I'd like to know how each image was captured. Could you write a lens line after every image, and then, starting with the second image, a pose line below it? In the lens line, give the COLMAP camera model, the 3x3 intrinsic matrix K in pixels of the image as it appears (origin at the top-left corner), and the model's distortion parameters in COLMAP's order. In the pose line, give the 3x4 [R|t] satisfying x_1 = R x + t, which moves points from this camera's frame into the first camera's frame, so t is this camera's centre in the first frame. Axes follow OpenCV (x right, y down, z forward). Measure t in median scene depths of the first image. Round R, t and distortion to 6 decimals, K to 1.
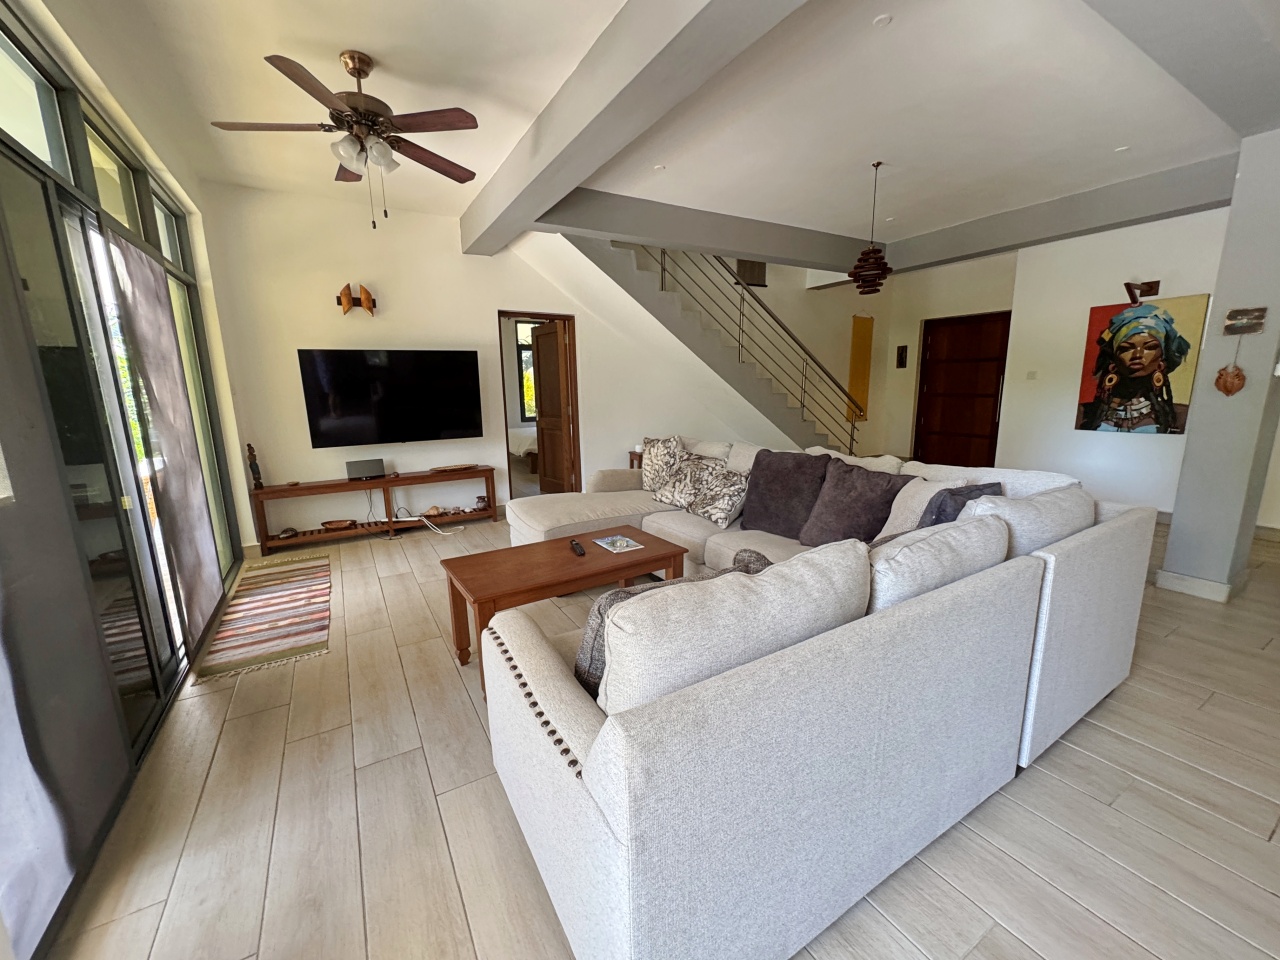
lens RADIAL K [[510.5, 0, 640.1], [0, 510.5, 479.7], [0, 0, 1]] dist [0.002405, 0.000124]
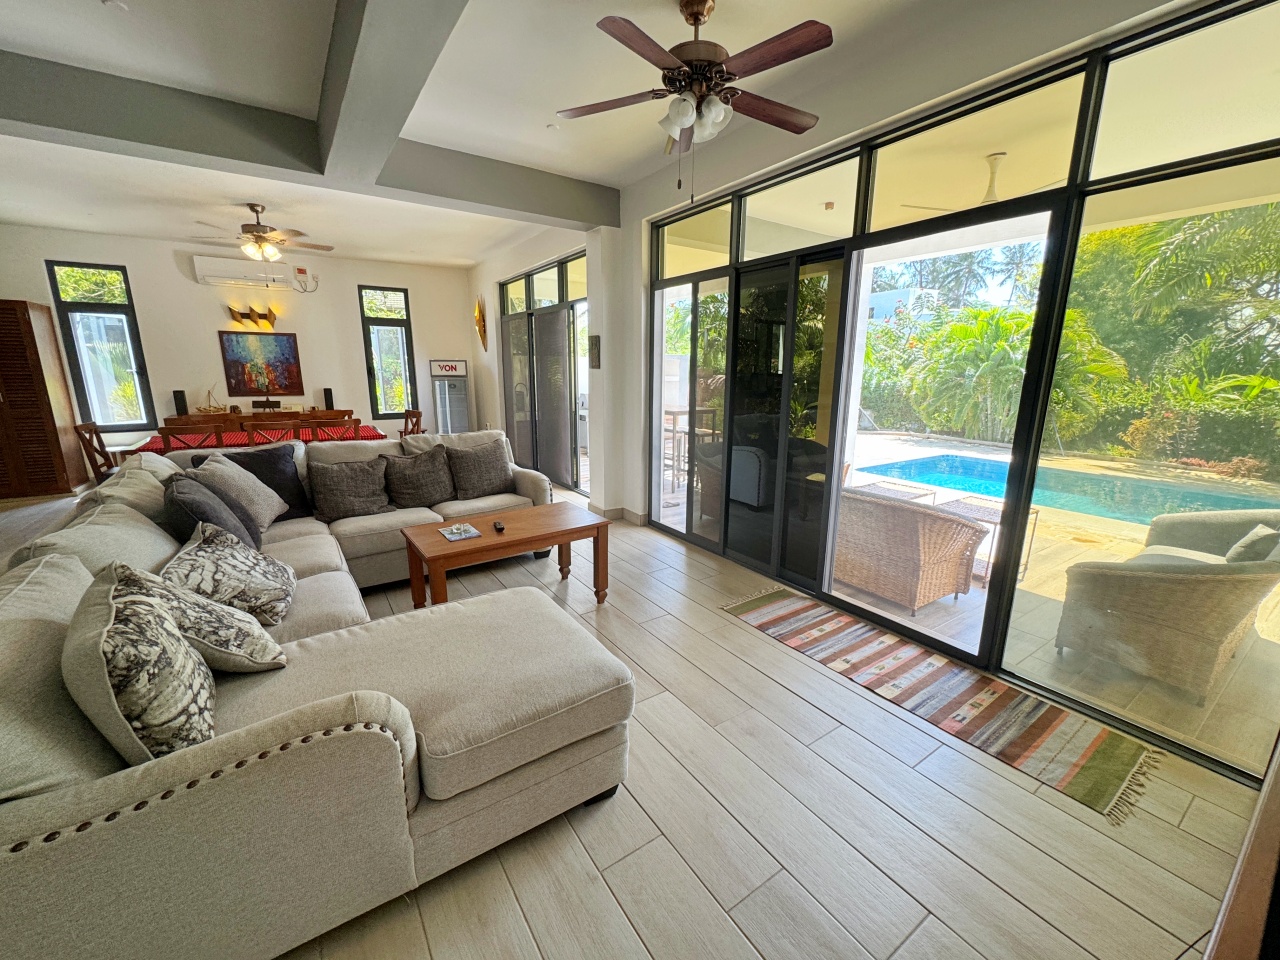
lens RADIAL K [[510.5, 0, 637.5], [0, 510.5, 480.2], [0, 0, 1]] dist [0.002405, 0.000124]
pose [[-0.997786, 0.030225, -0.059236, -0.310786], [0.004506, 0.919430, 0.393229, -0.347102], [0.066349, 0.392092, -0.917530, 1.693643]]
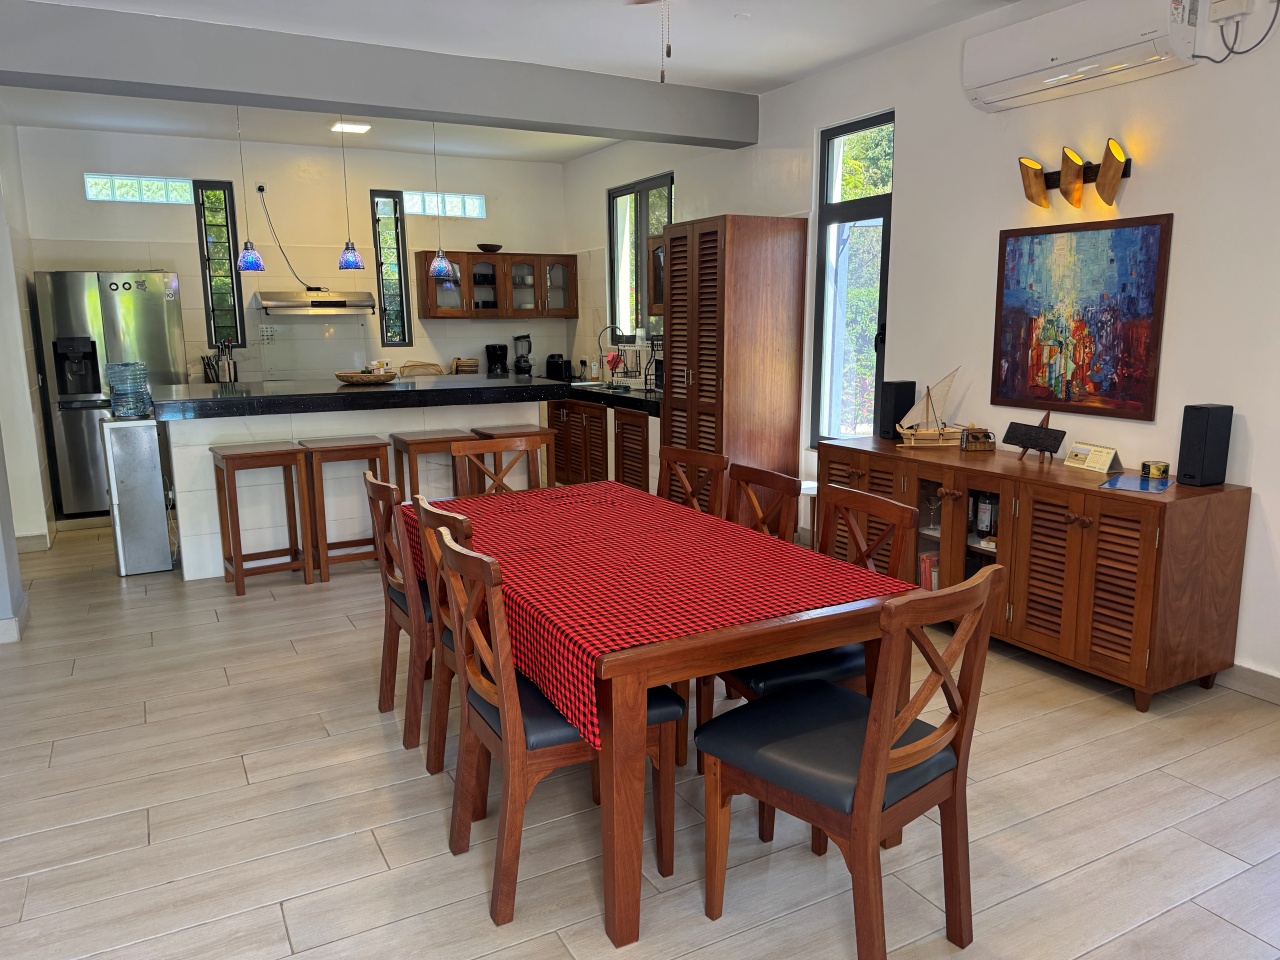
lens RADIAL K [[917.6, 0, 641.6], [0, 917.6, 481.0], [0, 0, 1]] dist [-0.005399, -0.002402]
pose [[0.040625, -0.161319, 0.986066, -0.209872], [0.191829, 0.969781, 0.150752, -0.033406], [-0.980587, 0.183032, 0.070343, -0.105471]]
